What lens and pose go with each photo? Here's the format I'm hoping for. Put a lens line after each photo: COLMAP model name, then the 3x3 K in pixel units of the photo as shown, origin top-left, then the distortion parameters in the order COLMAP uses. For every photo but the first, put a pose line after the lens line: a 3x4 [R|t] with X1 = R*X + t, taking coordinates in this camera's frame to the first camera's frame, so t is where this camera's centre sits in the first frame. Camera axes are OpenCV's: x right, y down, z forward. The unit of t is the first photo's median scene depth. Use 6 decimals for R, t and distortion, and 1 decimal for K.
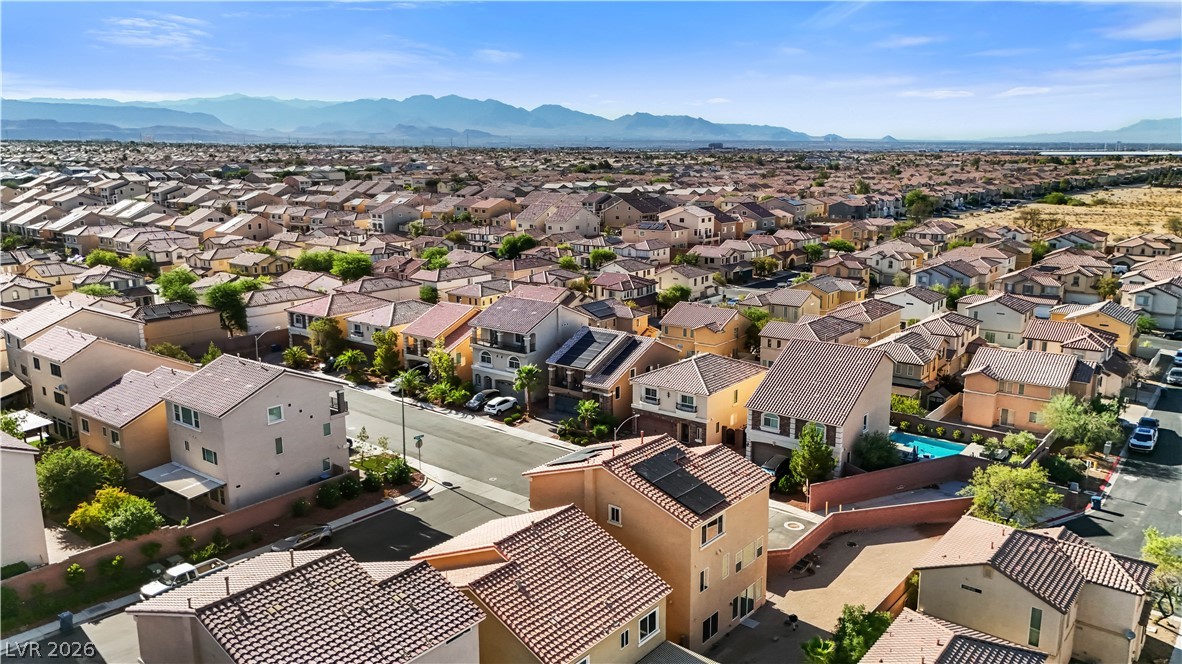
lens RADIAL K [[862.6, 0, 598.0], [0, 862.6, 318.5], [0, 0, 1]] dist [0.084190, -0.069996]
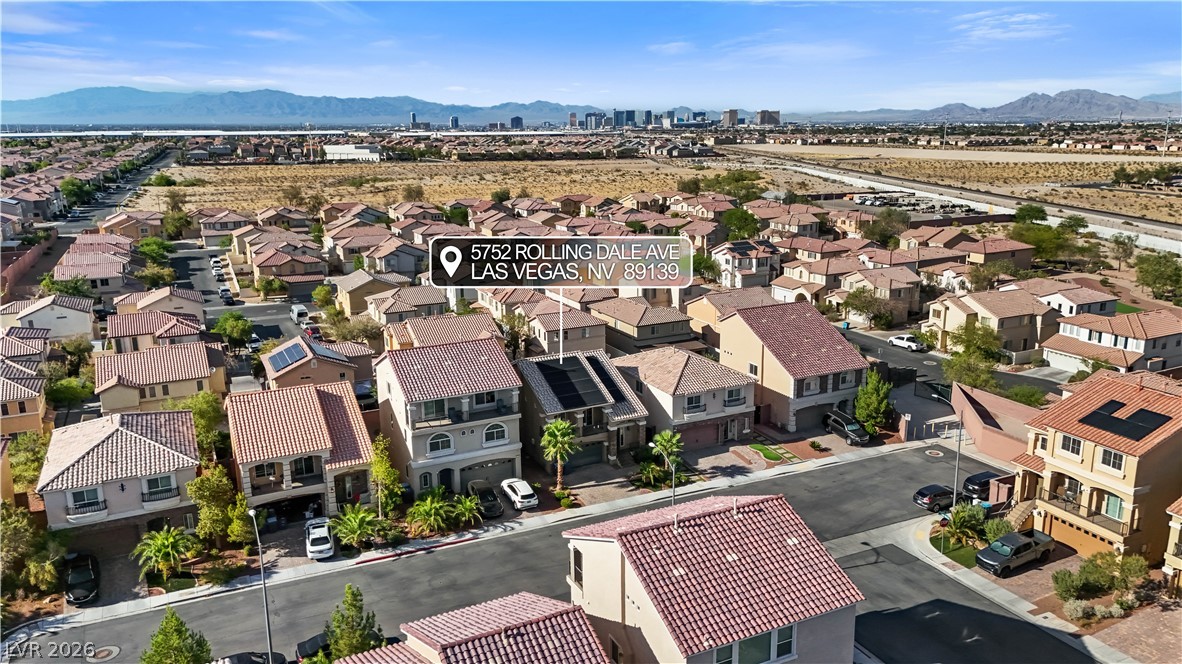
lens RADIAL K [[862.6, 0, 598.0], [0, 862.6, 318.5], [0, 0, 1]] dist [0.084190, -0.069996]
pose [[0.440378, -0.200134, 0.875222, -0.673704], [0.182497, 0.974441, 0.130996, -0.118557], [-0.879069, 0.102038, 0.465647, 0.603815]]
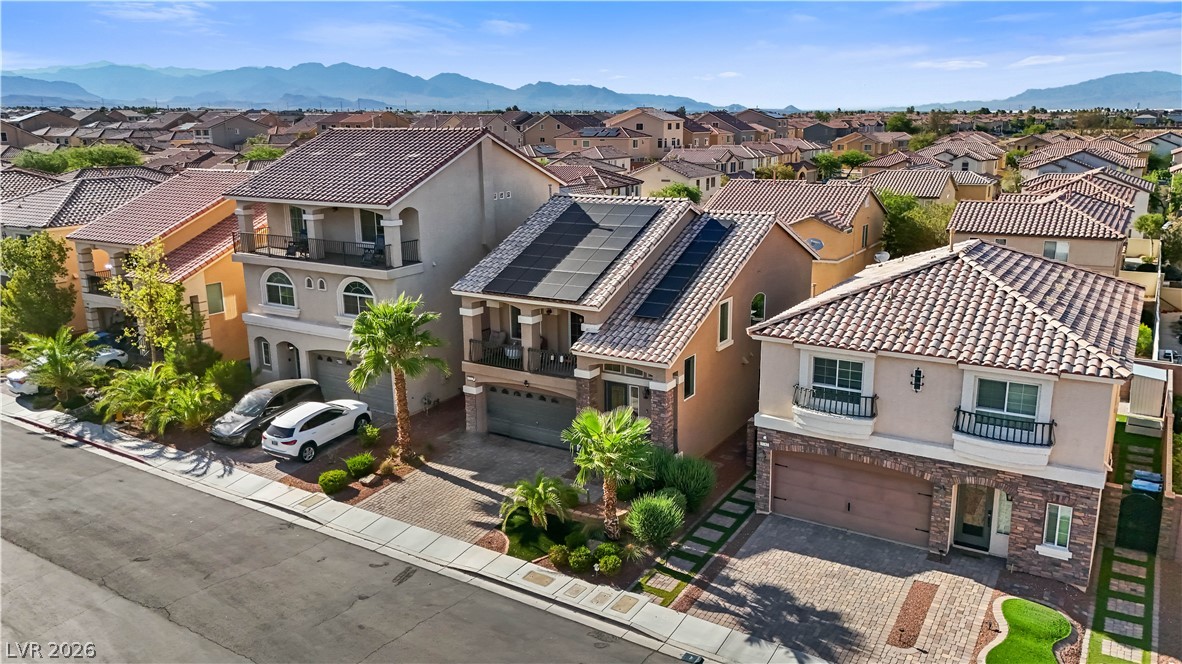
lens RADIAL K [[880.1, 0, 592.3], [0, 880.1, 338.4], [0, 0, 1]] dist [0.076841, -0.084339]
pose [[0.994951, -0.030949, 0.095467, -0.039752], [0.026107, 0.998329, 0.051552, 0.052481], [-0.096903, -0.048800, 0.994097, 0.658922]]
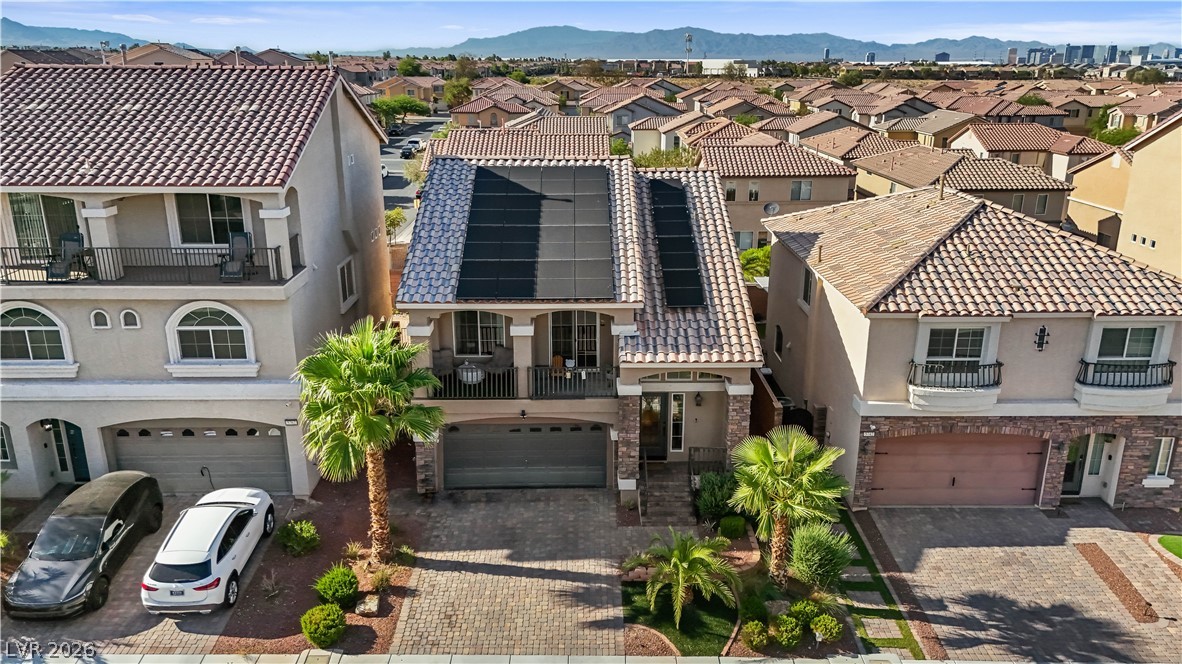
lens RADIAL K [[880.1, 0, 592.3], [0, 880.1, 338.4], [0, 0, 1]] dist [0.076841, -0.084339]
pose [[0.785832, -0.182121, 0.591017, -0.158614], [0.115134, 0.982032, 0.149526, 0.030364], [-0.607629, -0.049457, 0.792680, 0.780077]]
